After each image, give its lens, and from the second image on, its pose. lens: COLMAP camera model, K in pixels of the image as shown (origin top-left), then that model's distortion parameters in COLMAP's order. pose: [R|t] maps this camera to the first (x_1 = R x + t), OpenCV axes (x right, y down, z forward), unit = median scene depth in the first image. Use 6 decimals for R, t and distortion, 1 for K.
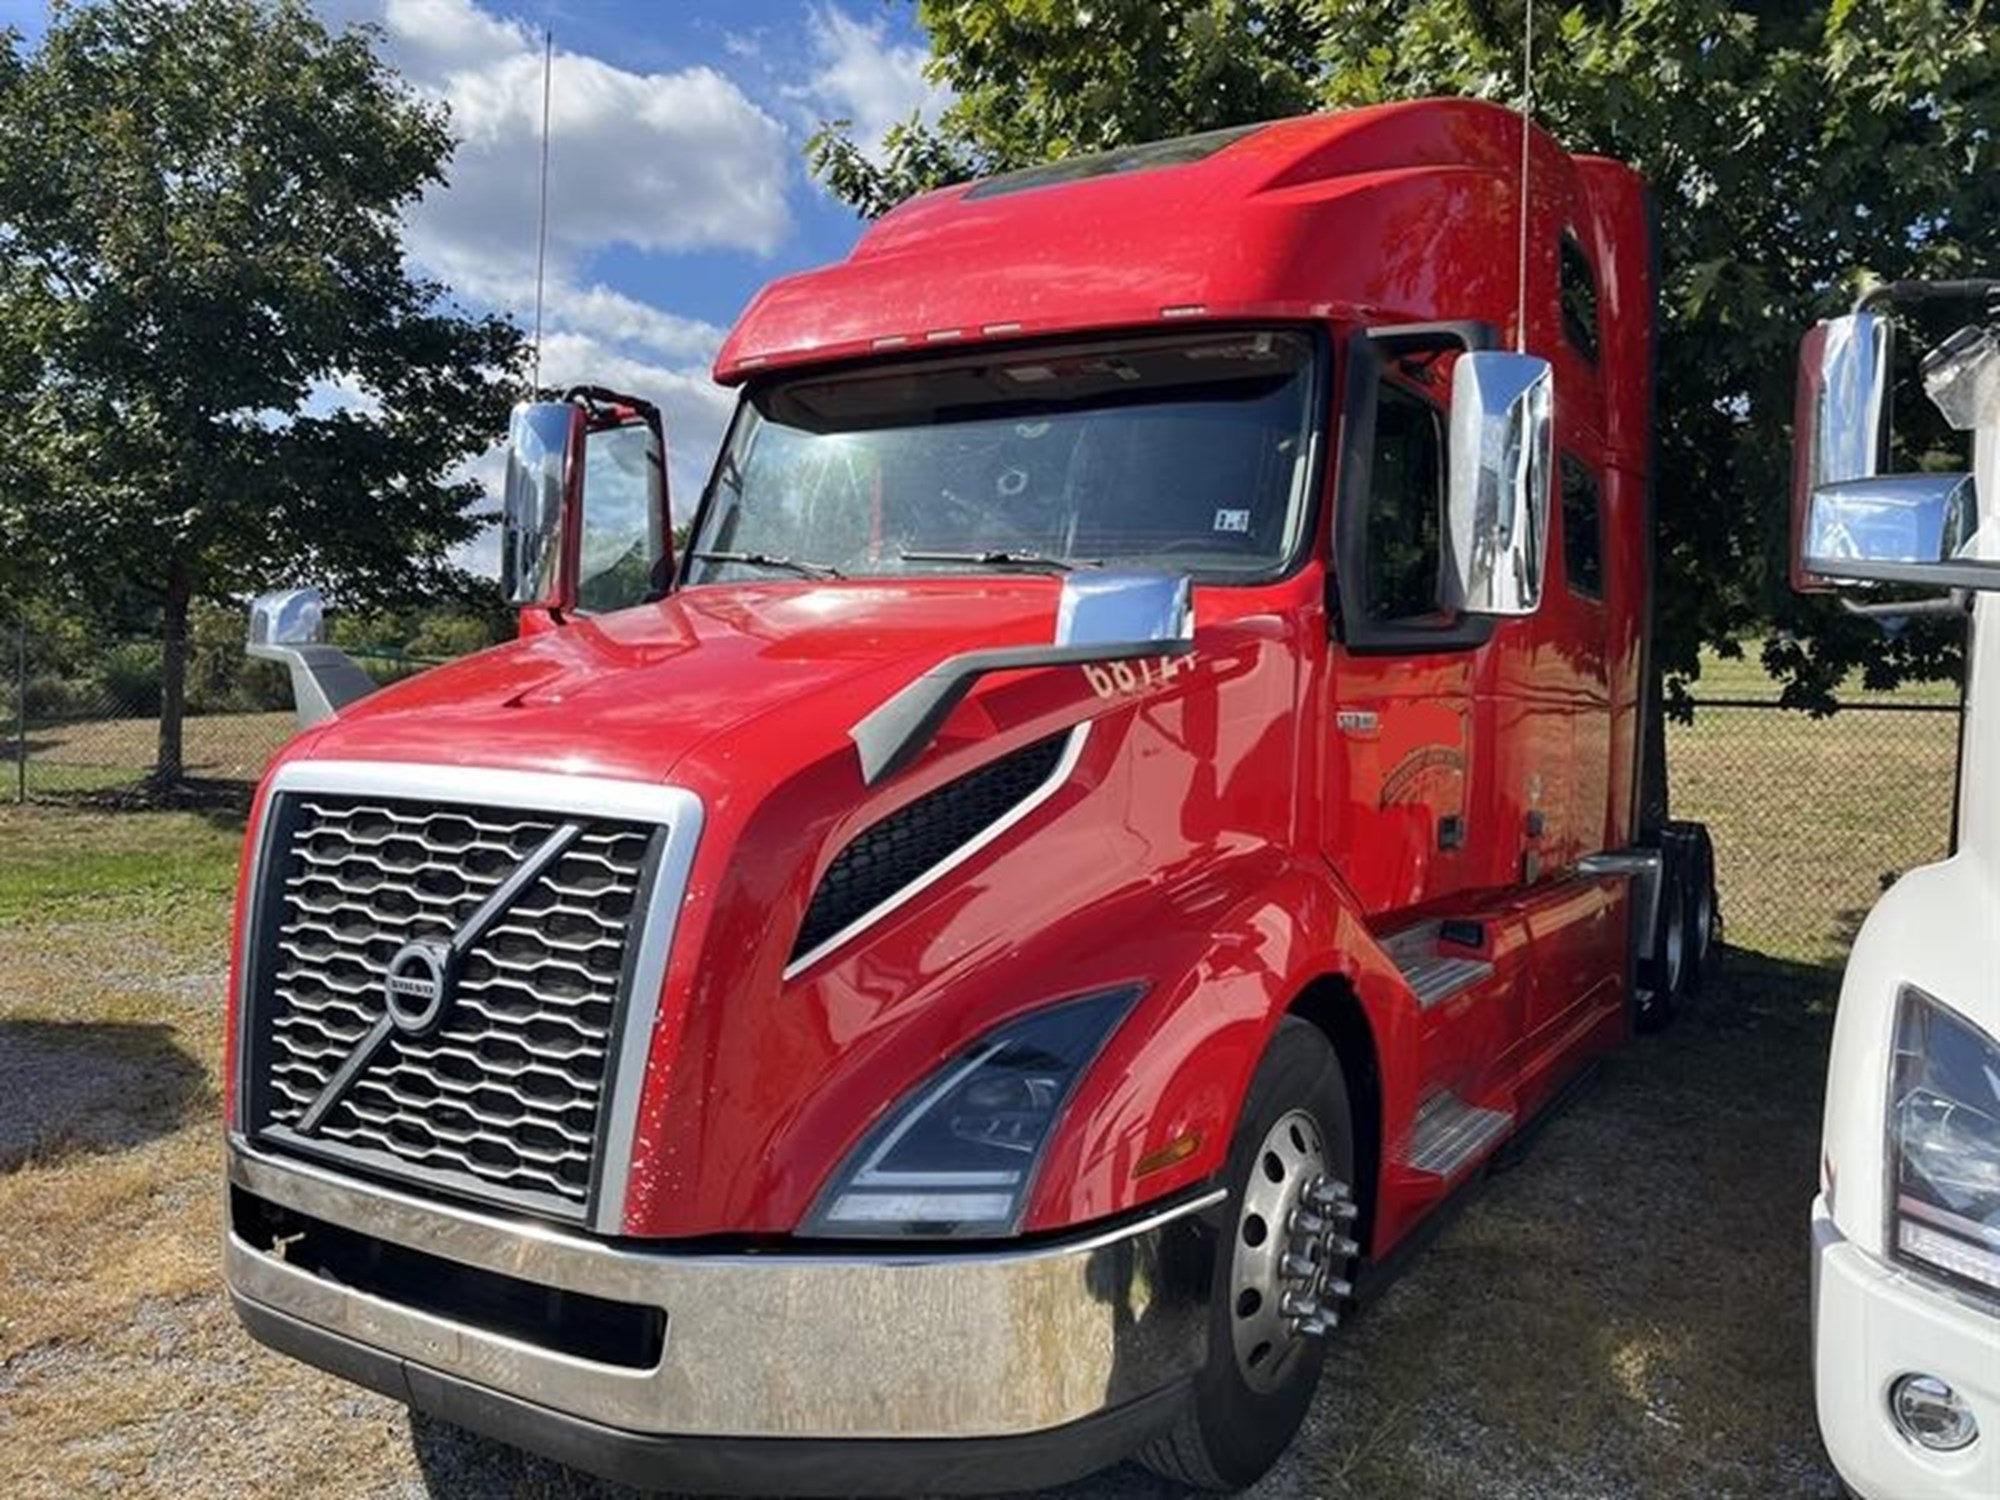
lens RADIAL K [[1588.6, 0, 1000.0], [0, 1588.6, 750.0], [0, 0, 1]] dist [0.056521, -0.108048]
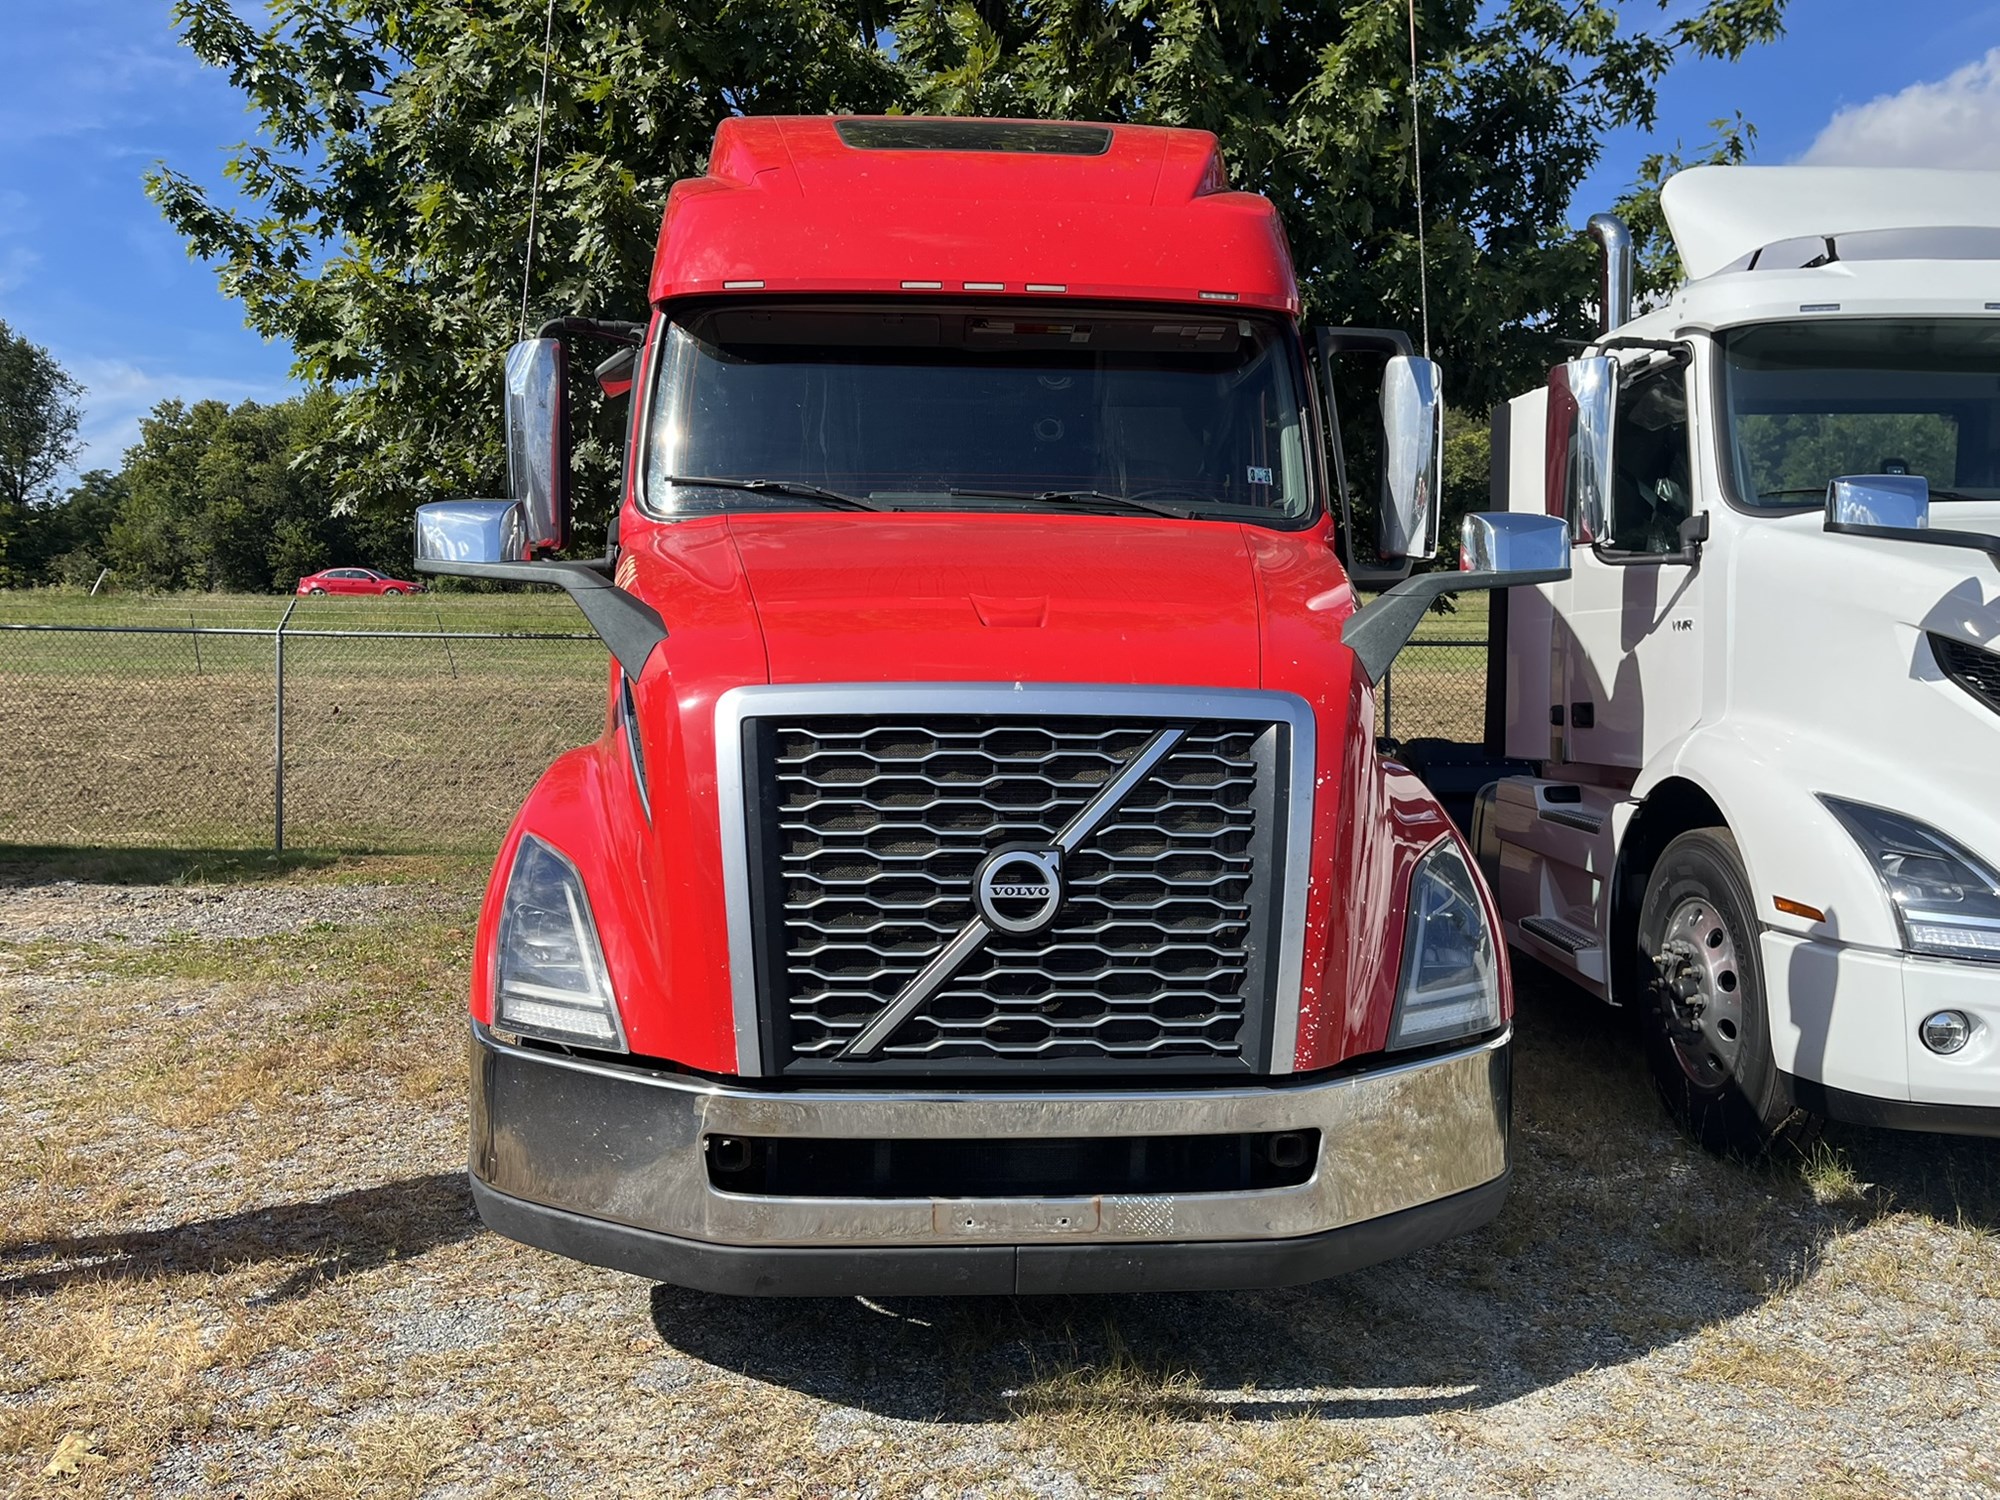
lens RADIAL K [[1588.6, 0, 1000.0], [0, 1588.6, 750.0], [0, 0, 1]] dist [0.056521, -0.108048]
pose [[0.809583, -0.047082, 0.585115, -0.981360], [0.028082, 0.998743, 0.041510, 0.012288], [-0.586334, -0.017174, 0.809887, 0.167779]]
